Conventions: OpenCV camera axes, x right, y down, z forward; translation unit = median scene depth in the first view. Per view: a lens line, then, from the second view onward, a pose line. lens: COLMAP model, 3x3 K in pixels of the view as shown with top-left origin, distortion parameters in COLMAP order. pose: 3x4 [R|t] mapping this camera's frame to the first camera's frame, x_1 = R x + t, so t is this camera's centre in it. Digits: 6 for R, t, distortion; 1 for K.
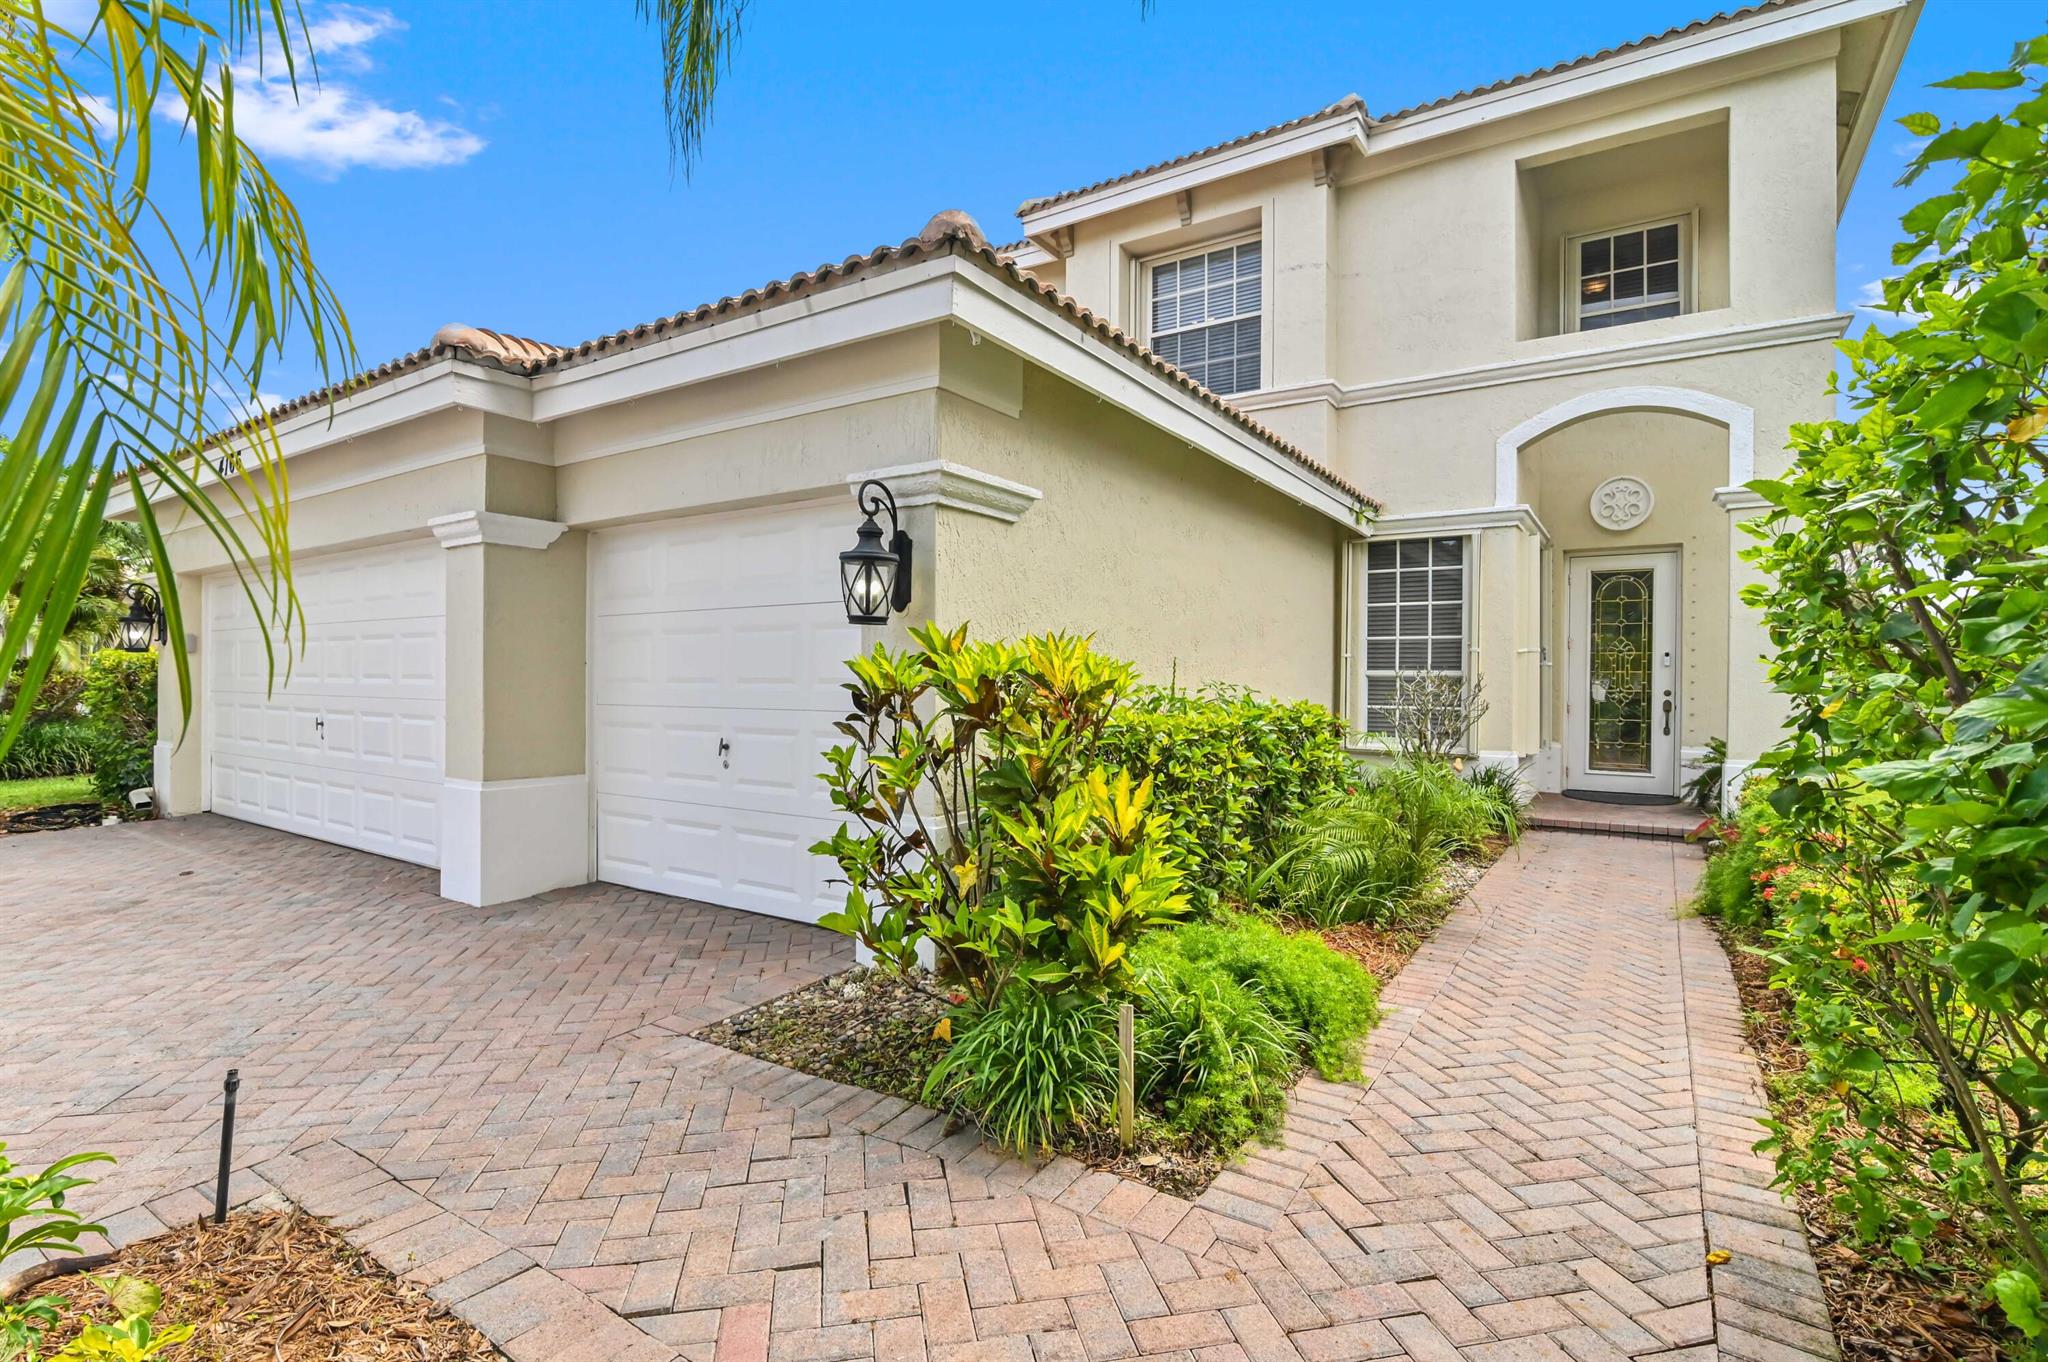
lens RADIAL K [[958.9, 0, 1020.3], [0, 958.9, 685.0], [0, 0, 1]] dist [-0.020170, 0.000368]
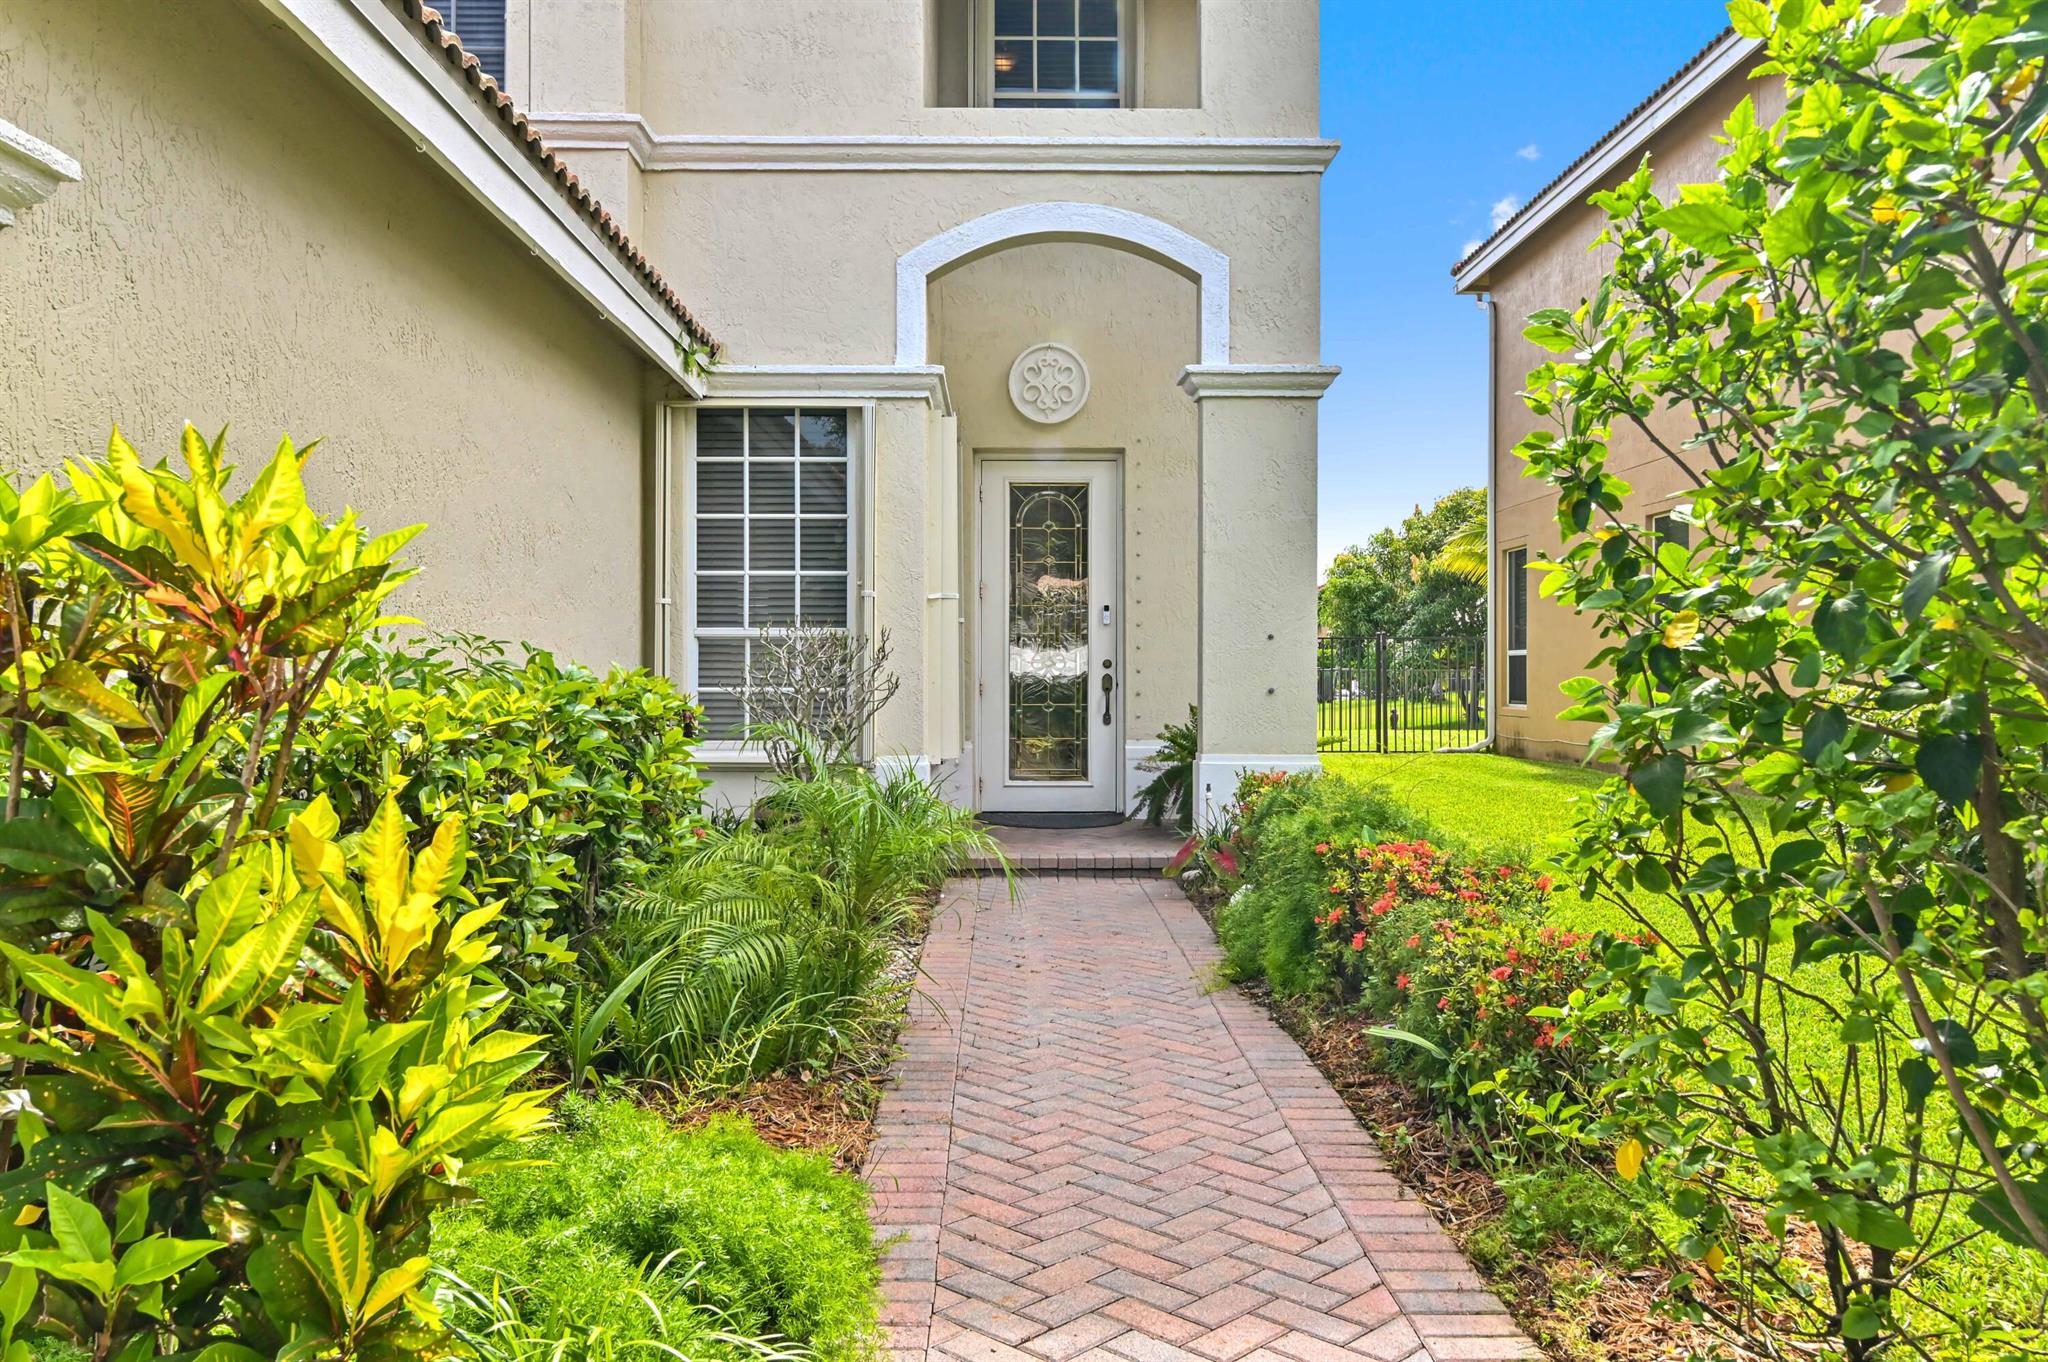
lens RADIAL K [[1562.3, 0, 1023.5], [0, 1562.3, 671.8], [0, 0, 1]] dist [0.001326, -0.001255]
pose [[0.825076, -0.008357, 0.564960, -0.022139], [0.008157, 0.999963, 0.002879, 0.019285], [-0.564963, 0.002233, 0.825113, 0.175991]]
